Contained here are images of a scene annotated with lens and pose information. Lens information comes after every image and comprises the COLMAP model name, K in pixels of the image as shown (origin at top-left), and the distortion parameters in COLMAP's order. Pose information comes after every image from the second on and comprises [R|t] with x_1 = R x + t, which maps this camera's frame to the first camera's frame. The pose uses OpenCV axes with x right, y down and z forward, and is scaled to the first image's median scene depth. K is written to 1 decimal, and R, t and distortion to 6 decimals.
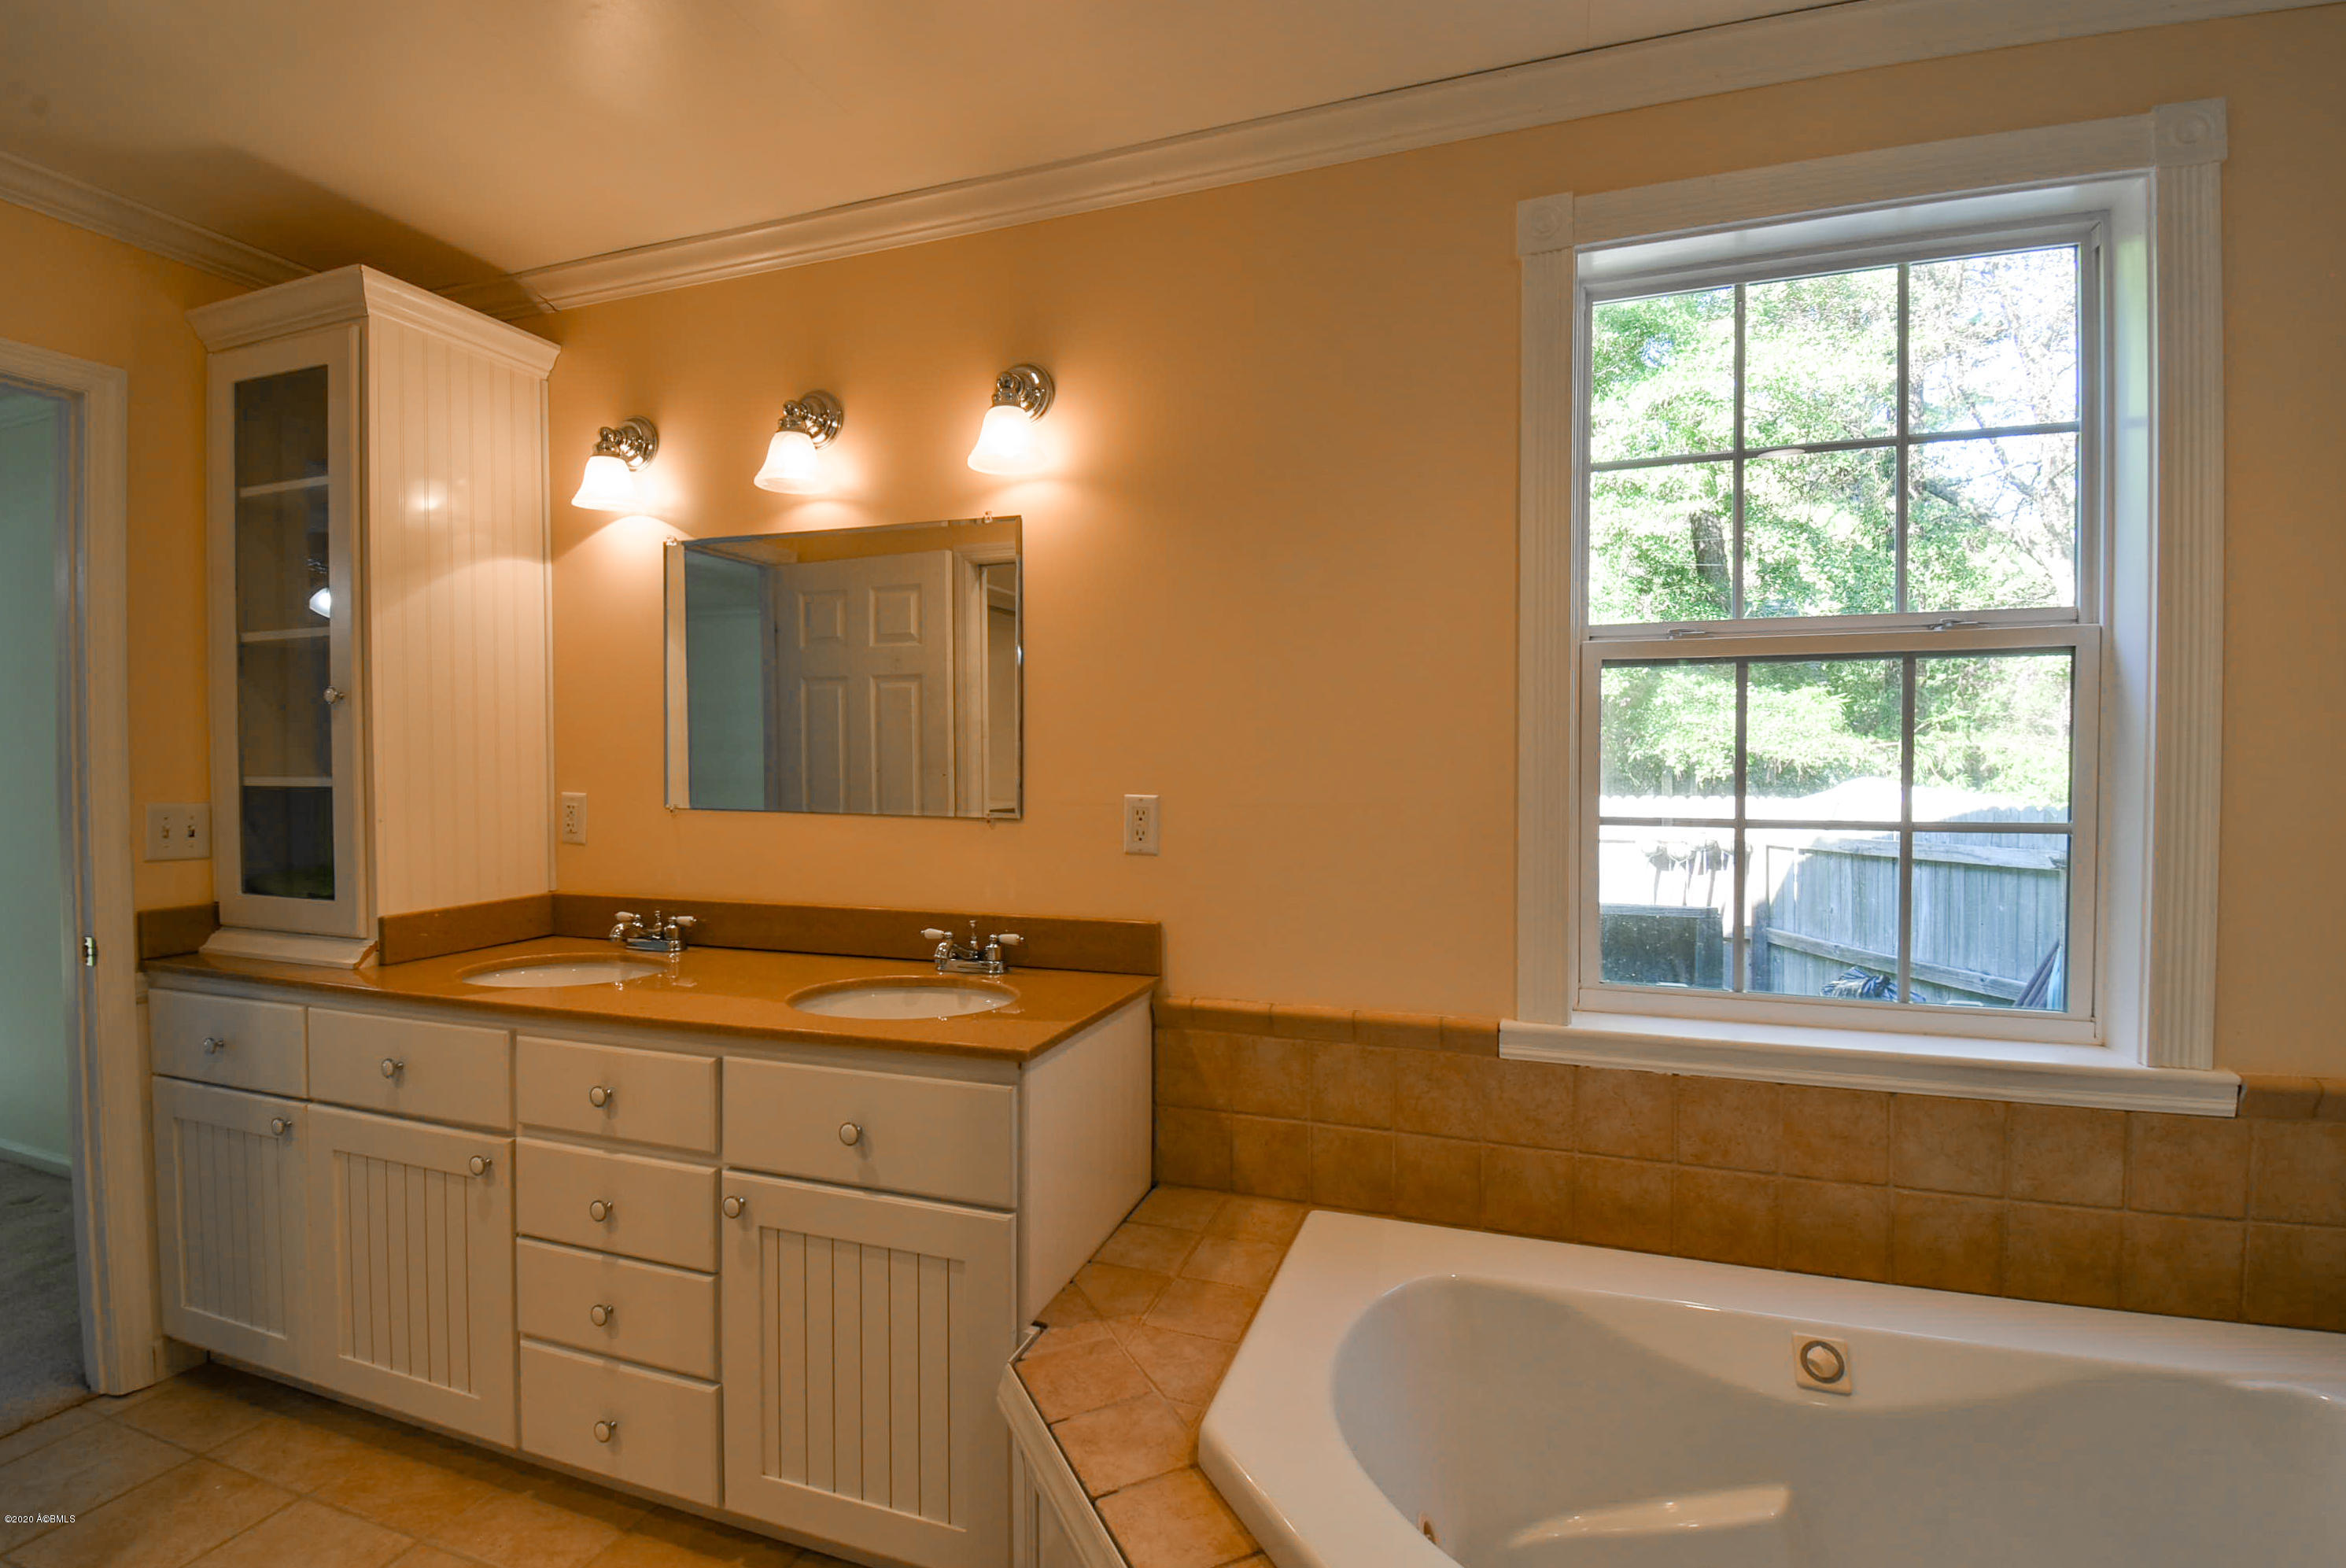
lens RADIAL K [[1037.2, 0, 1179.5], [0, 1037.2, 776.8], [0, 0, 1]] dist [0.021147, -0.026556]
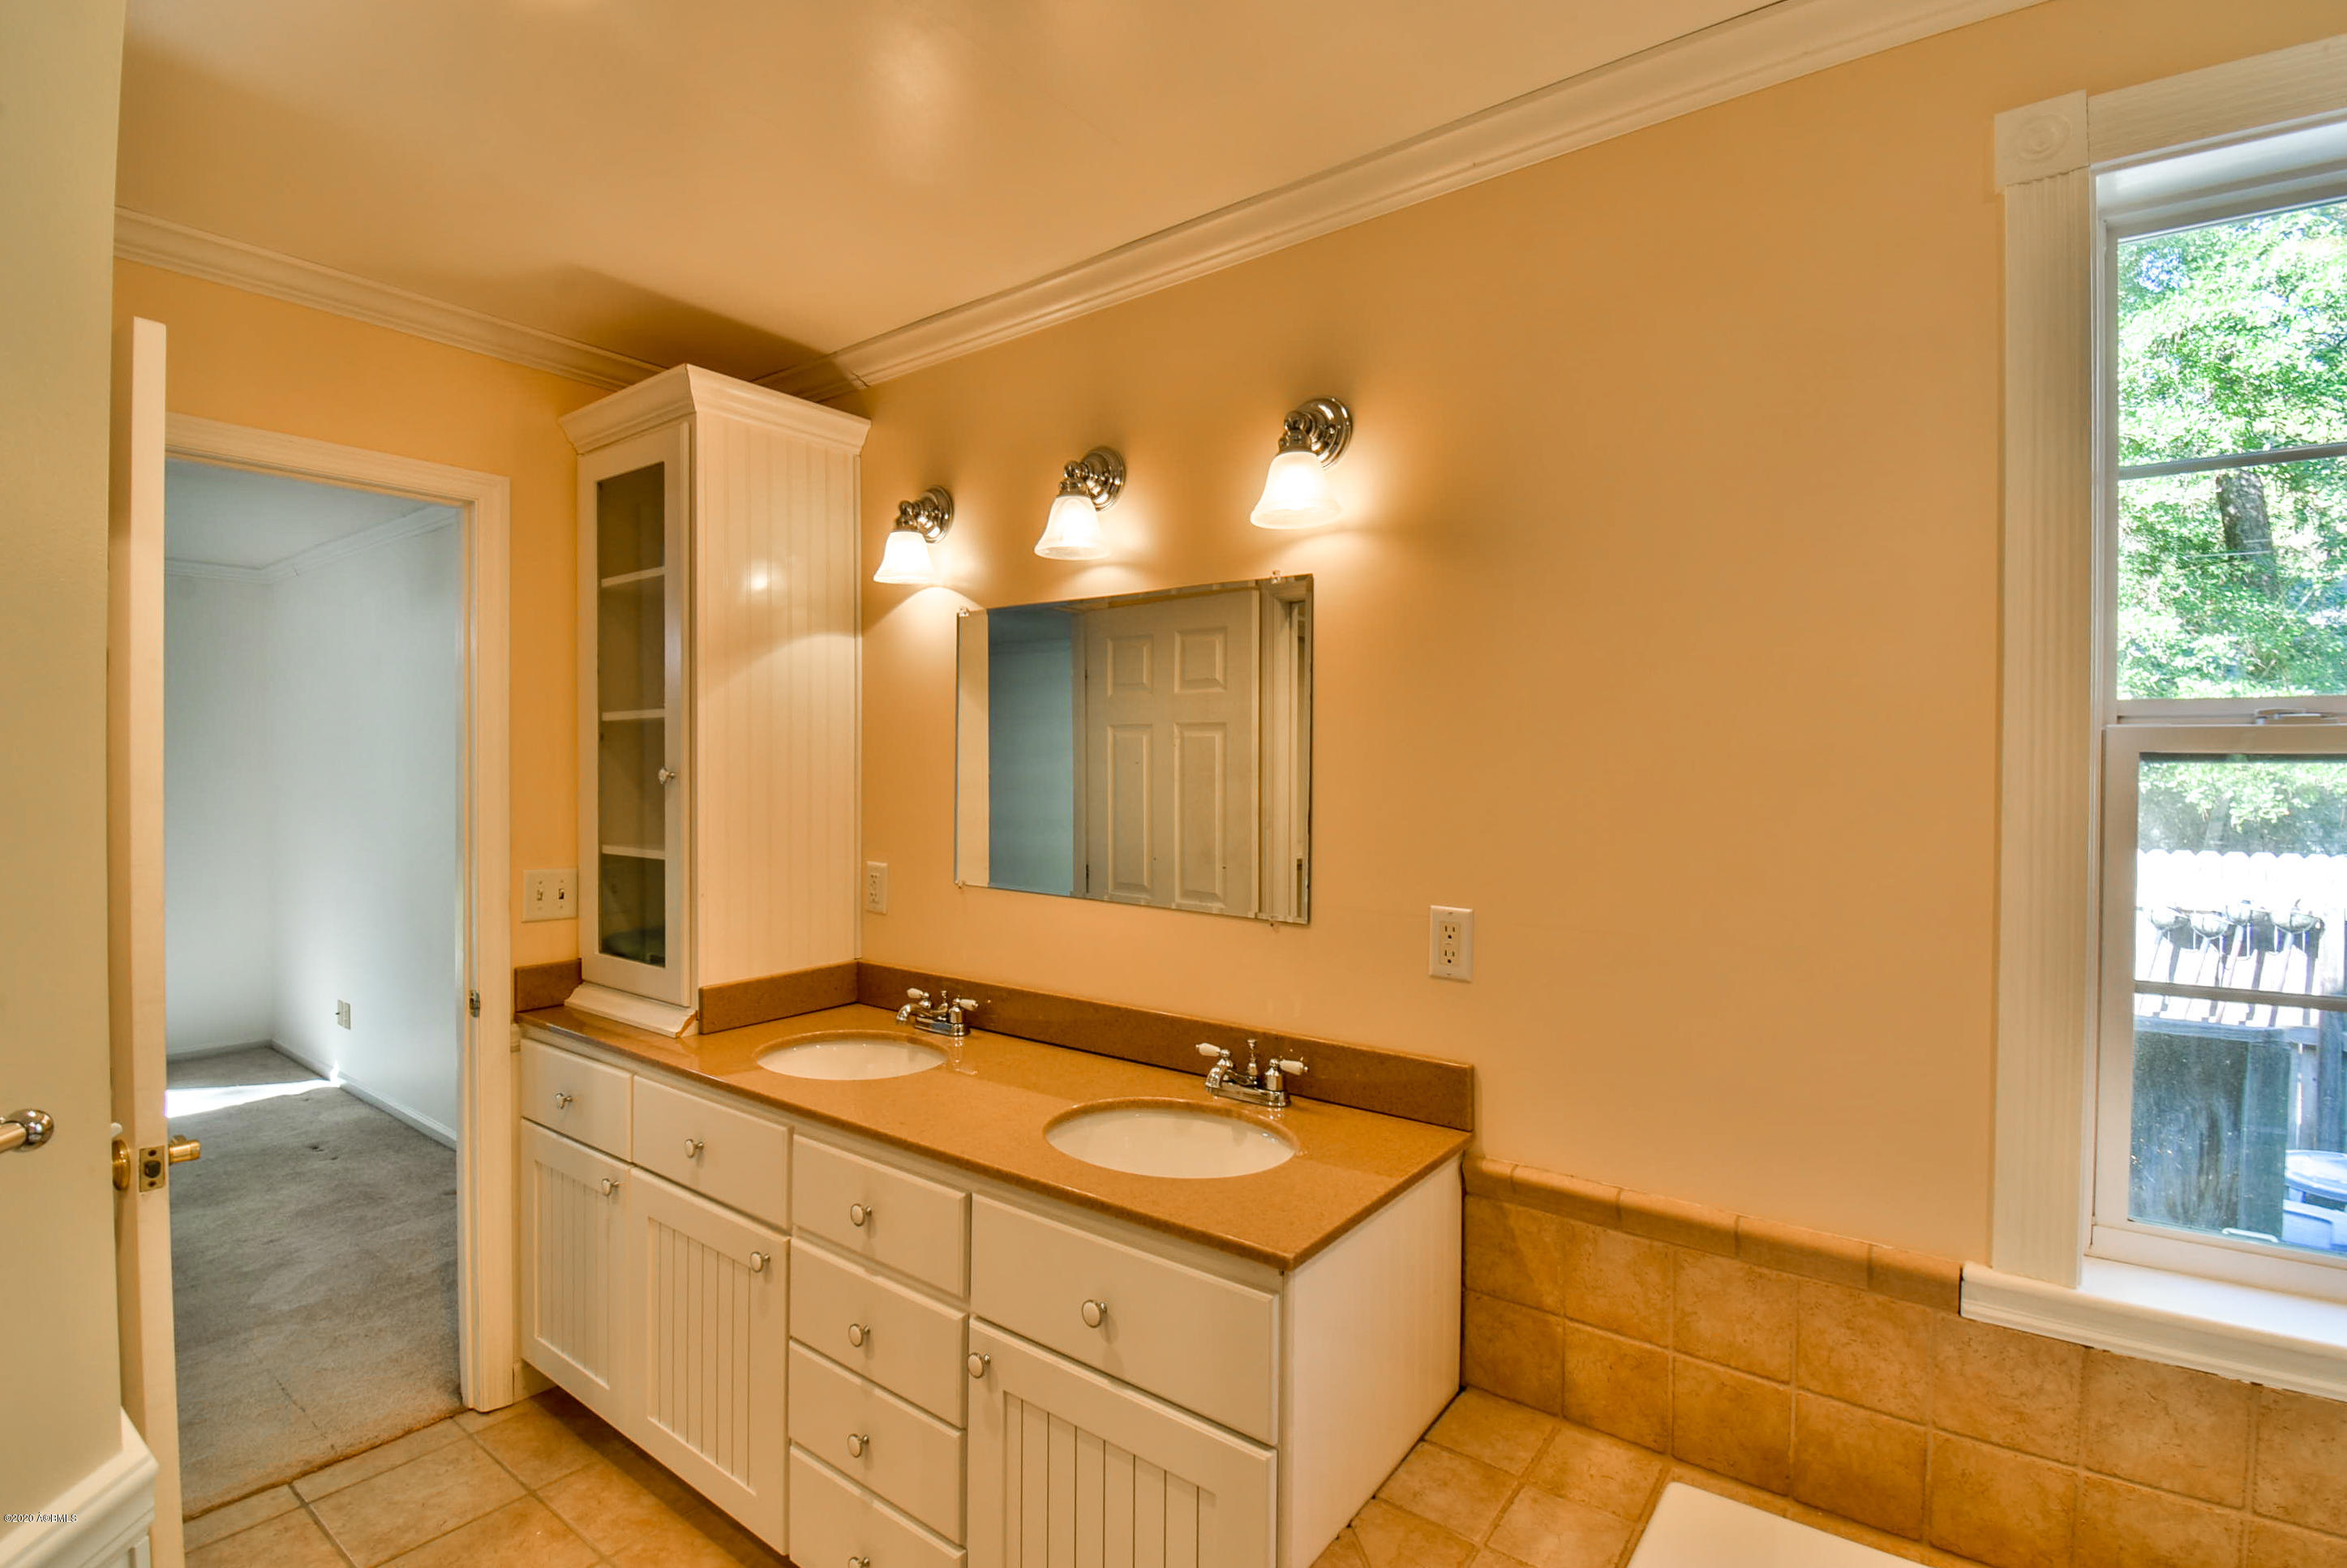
lens RADIAL K [[1068.9, 0, 1185.7], [0, 1068.9, 777.9], [0, 0, 1]] dist [0.024551, -0.028126]
pose [[0.952847, 0.009713, -0.303295, 0.019148], [-0.012669, 0.999889, -0.007780, -0.075483], [0.303186, 0.011255, 0.952865, 0.125041]]
